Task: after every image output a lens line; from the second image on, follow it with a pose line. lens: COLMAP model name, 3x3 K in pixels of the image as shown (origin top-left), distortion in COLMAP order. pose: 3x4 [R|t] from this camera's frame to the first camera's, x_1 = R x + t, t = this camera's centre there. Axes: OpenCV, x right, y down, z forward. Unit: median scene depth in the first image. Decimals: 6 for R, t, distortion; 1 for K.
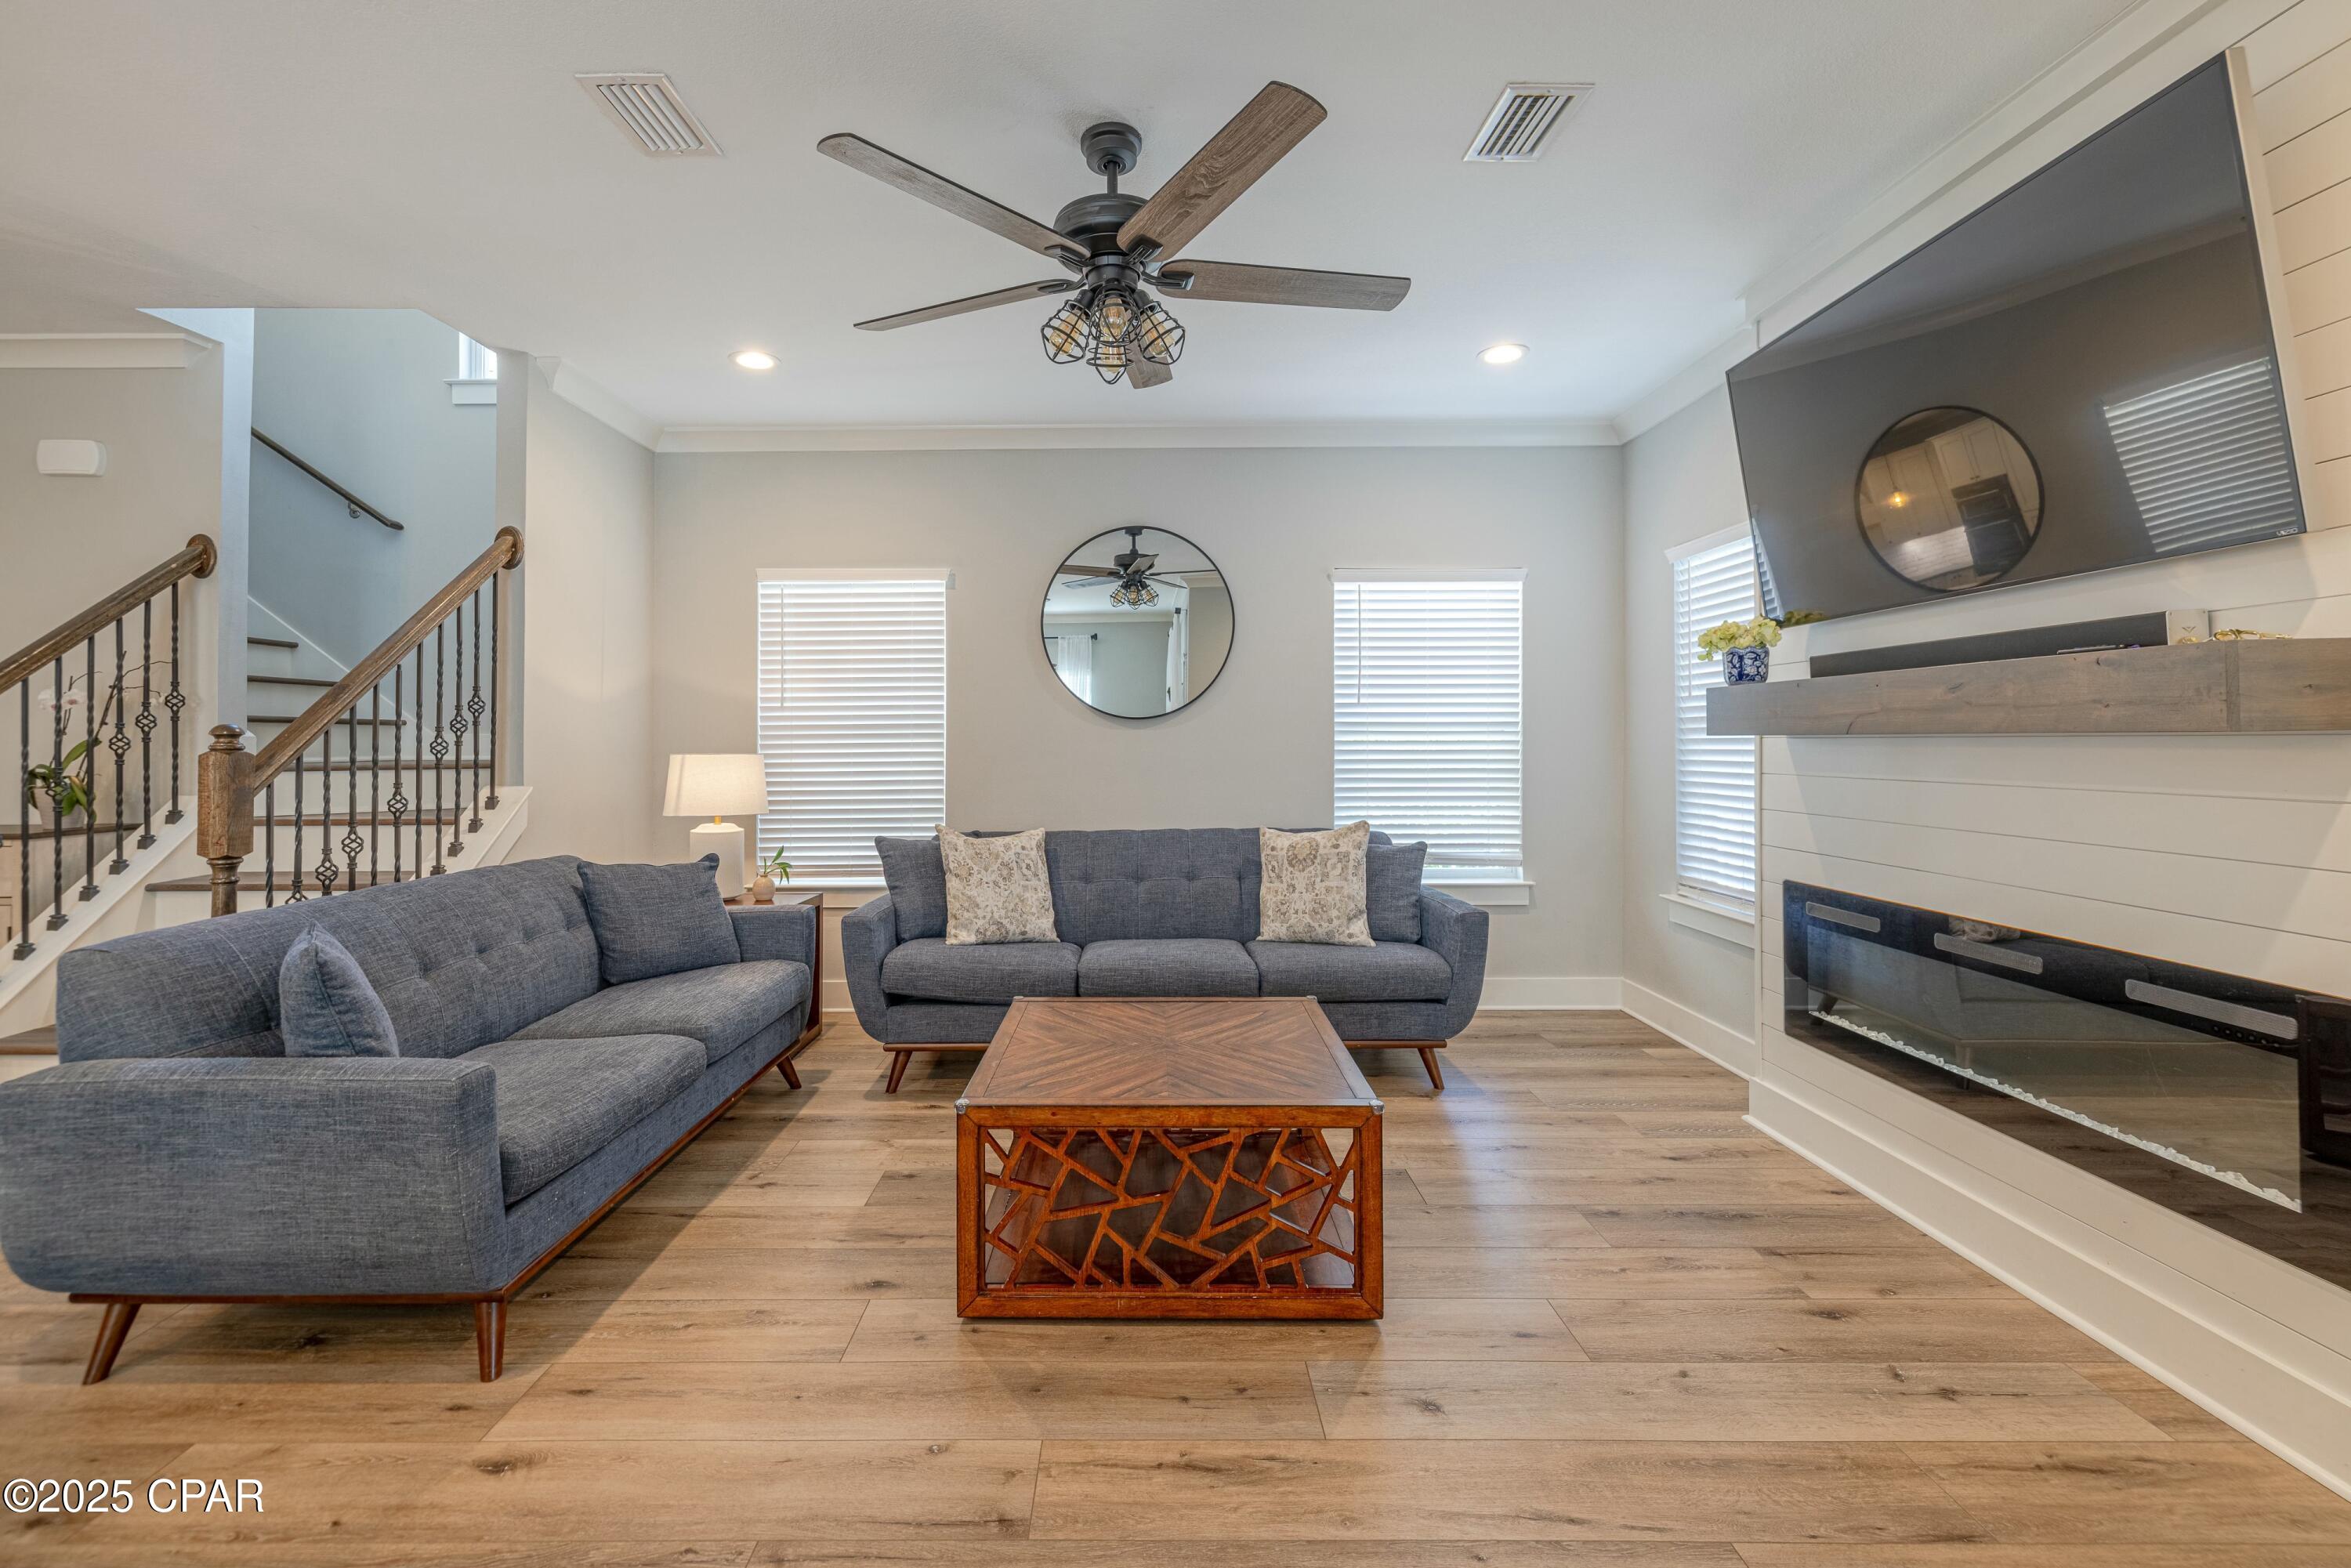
lens RADIAL K [[995.0, 0, 1134.0], [0, 995.0, 736.5], [0, 0, 1]] dist [0.002286, -0.000535]
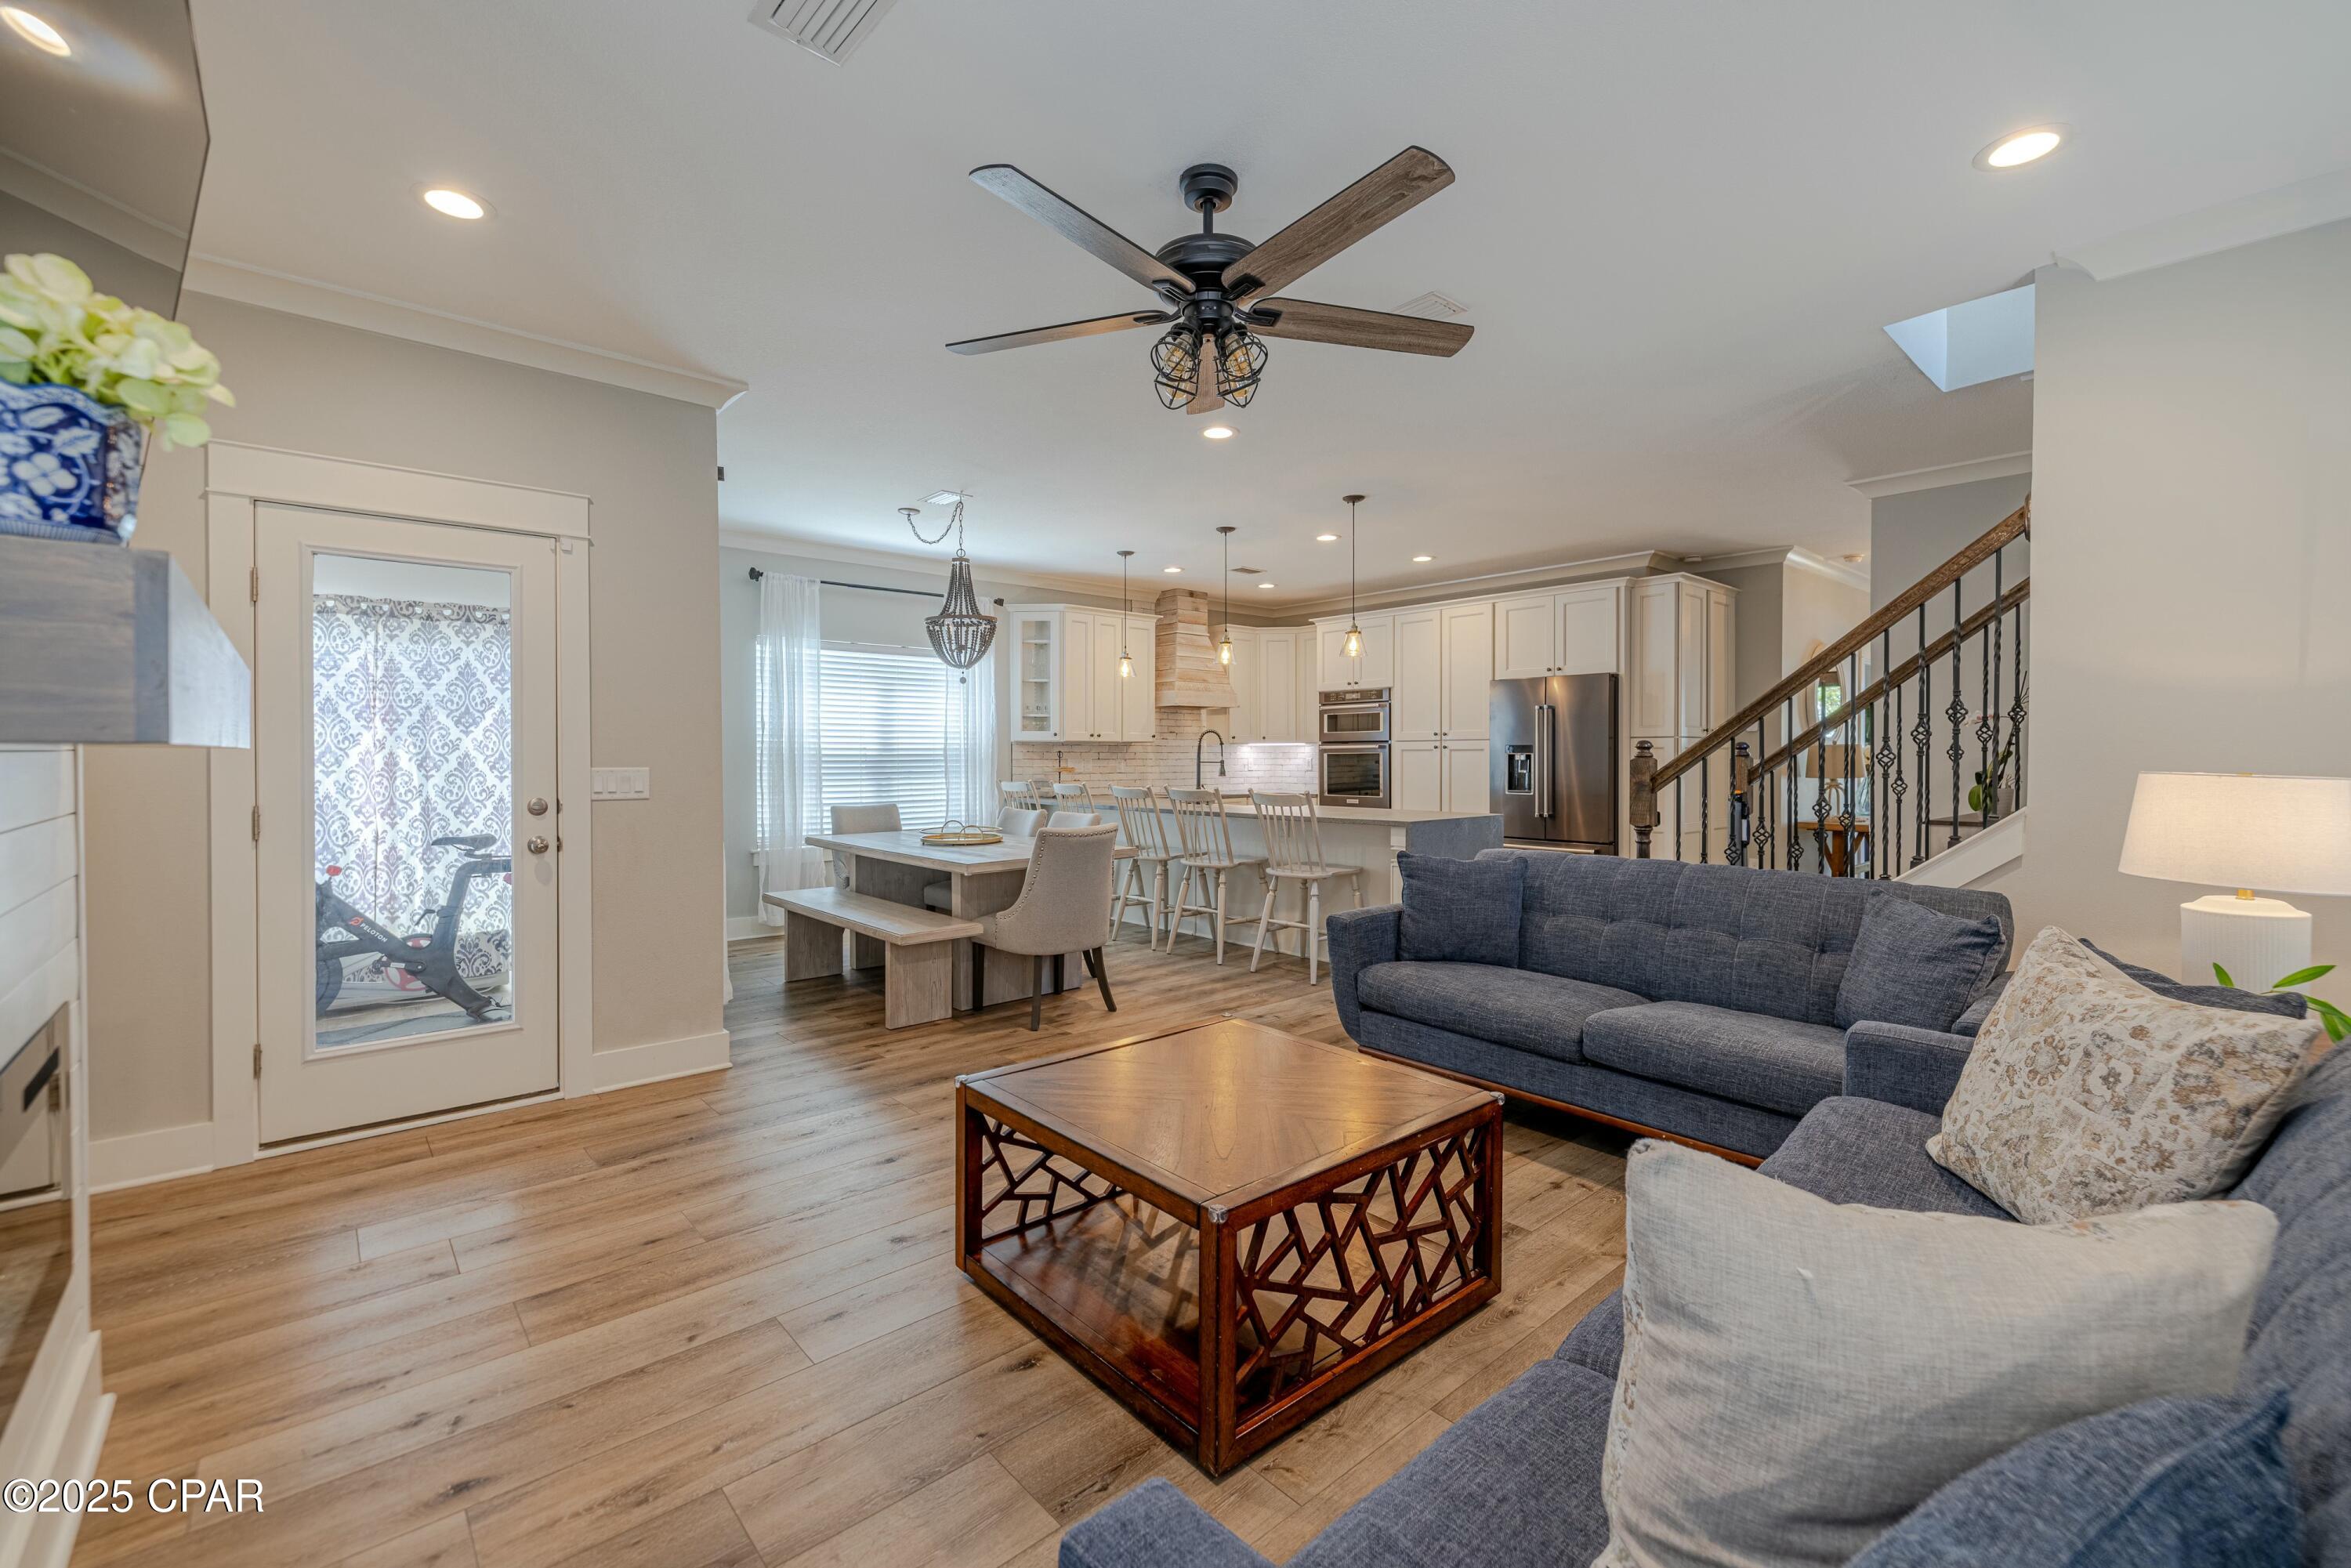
lens RADIAL K [[995.0, 0, 1148.0], [0, 995.0, 767.2], [0, 0, 1]] dist [0.002286, -0.000535]
pose [[-0.756604, 0.014408, -0.653714, 0.513605], [0.006436, 0.999873, 0.014590, 0.002108], [0.653841, 0.006832, -0.756601, 1.256271]]
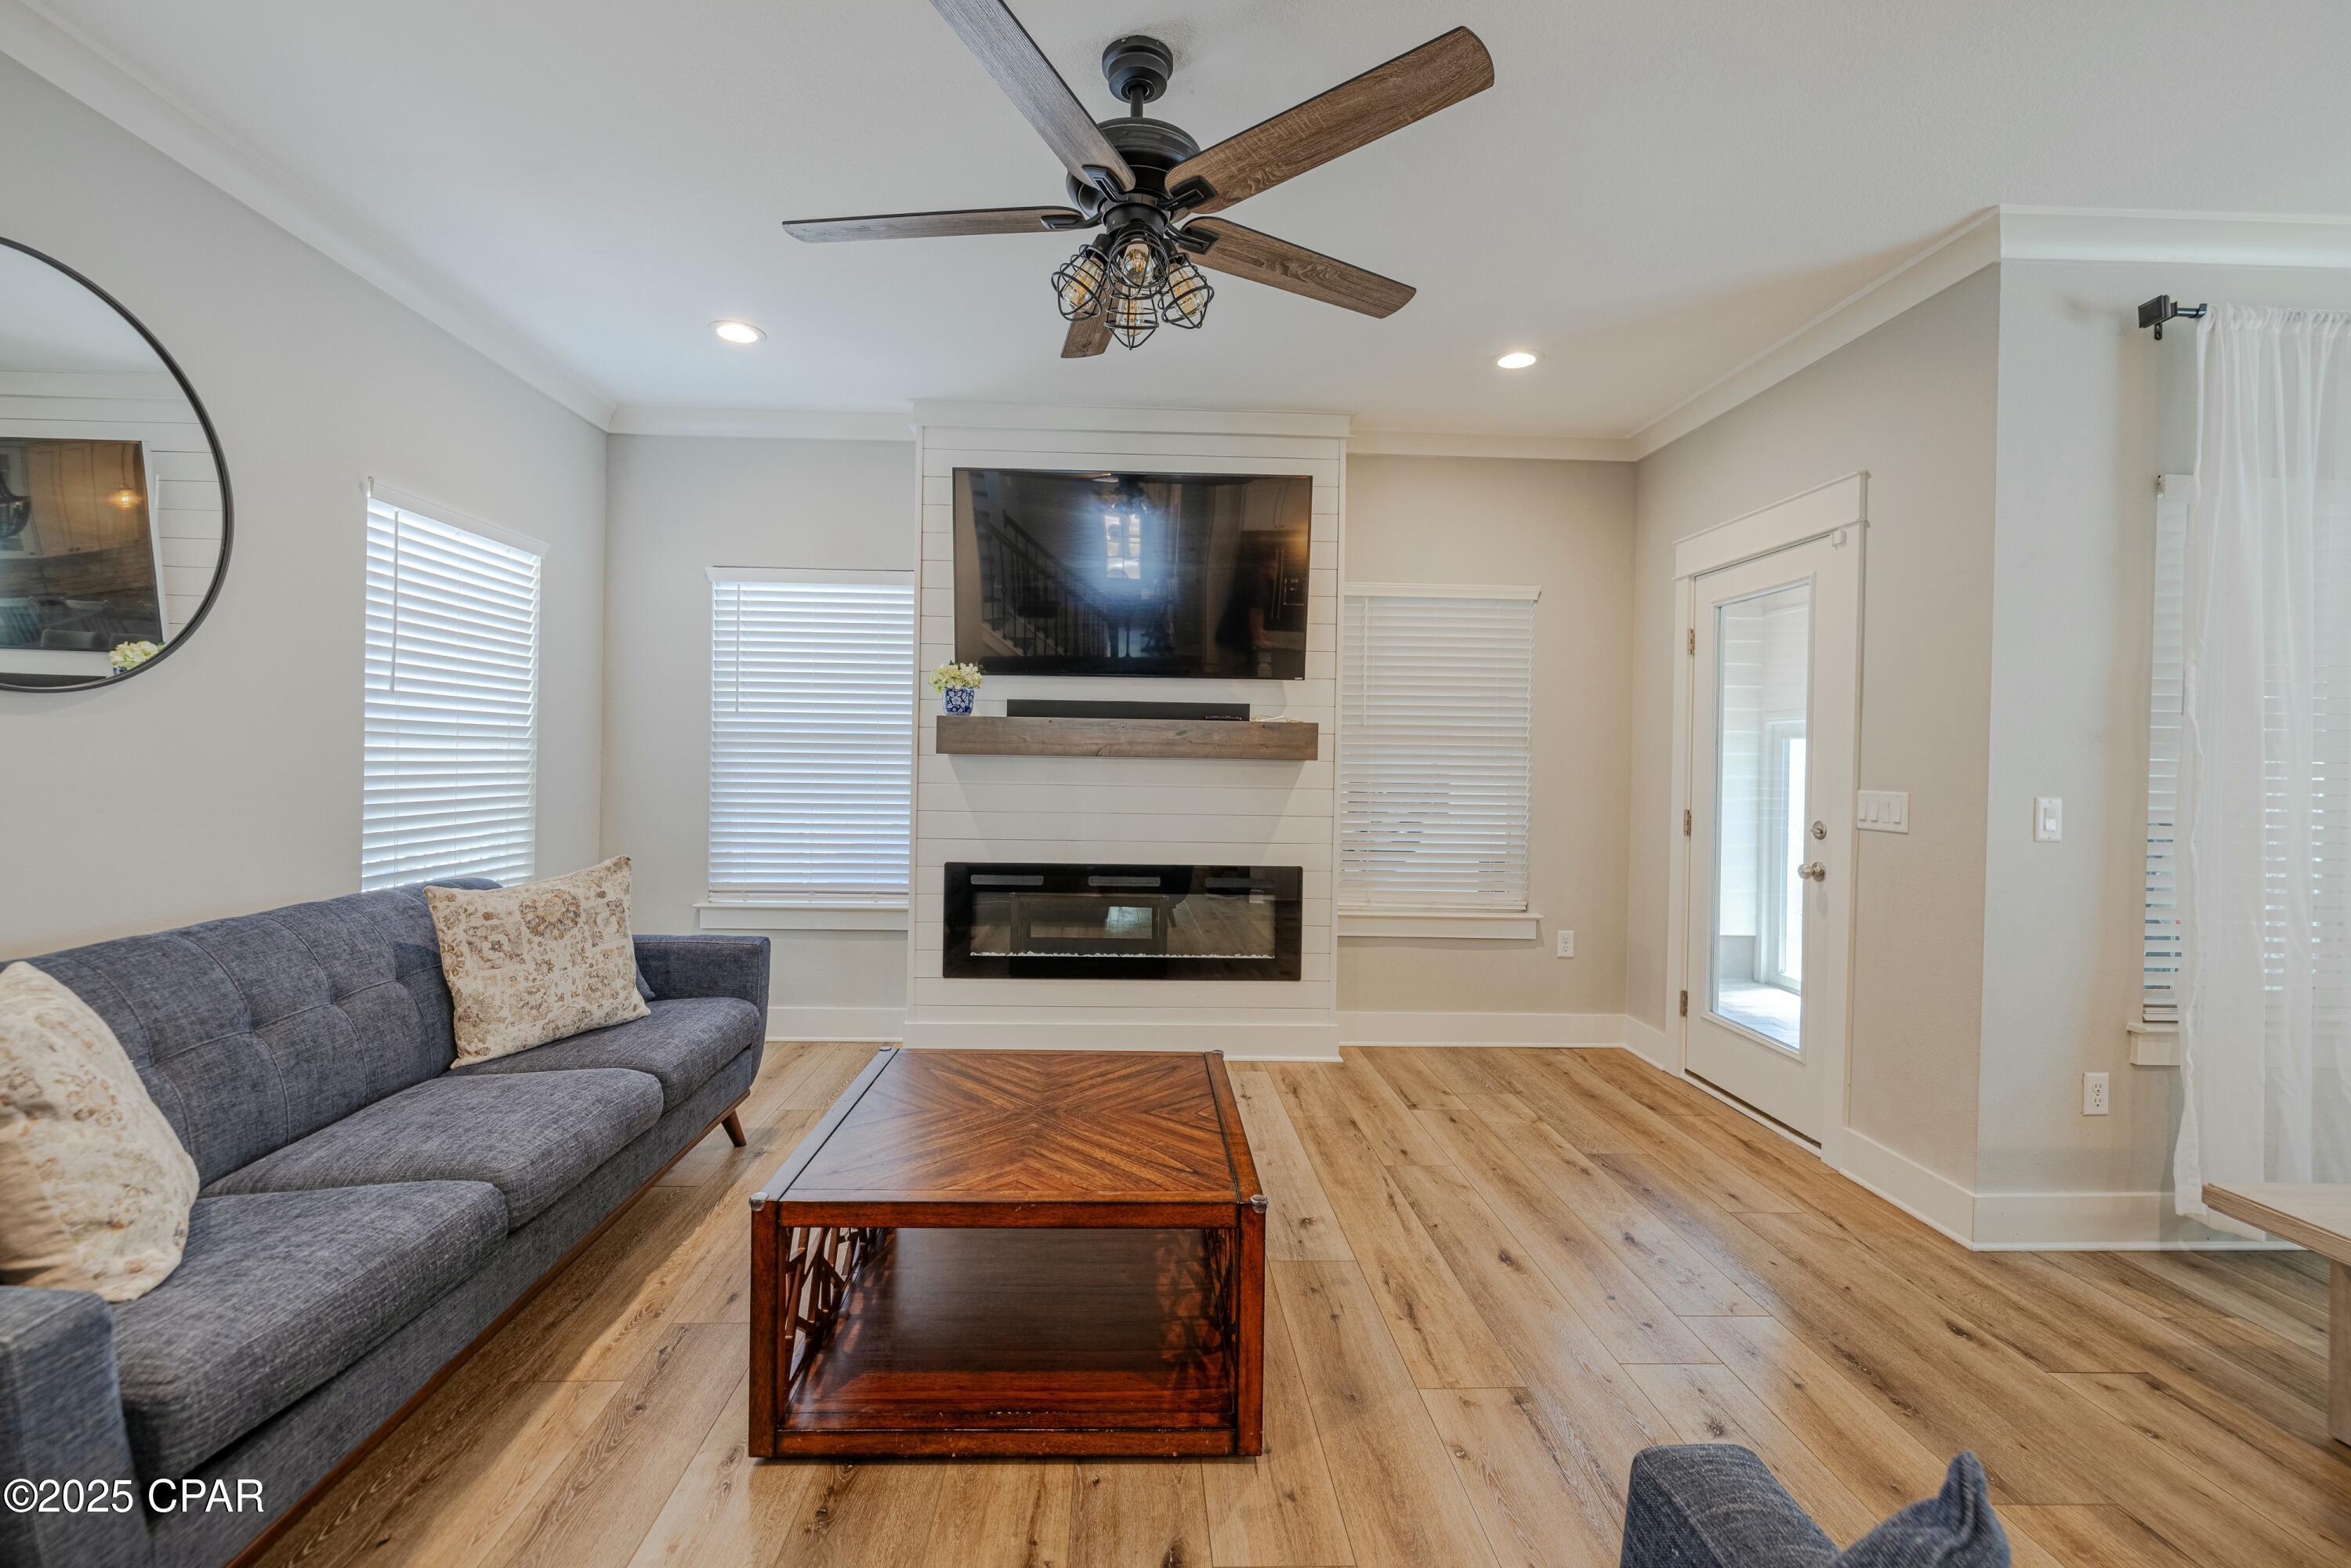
lens RADIAL K [[995.0, 0, 1161.0], [0, 995.0, 759.1], [0, 0, 1]] dist [0.002286, -0.000535]
pose [[-0.044799, 0.001203, 0.998995, -0.638164], [-0.022245, 0.999750, -0.002201, 0.002481], [-0.998748, -0.022321, -0.044761, 0.718934]]
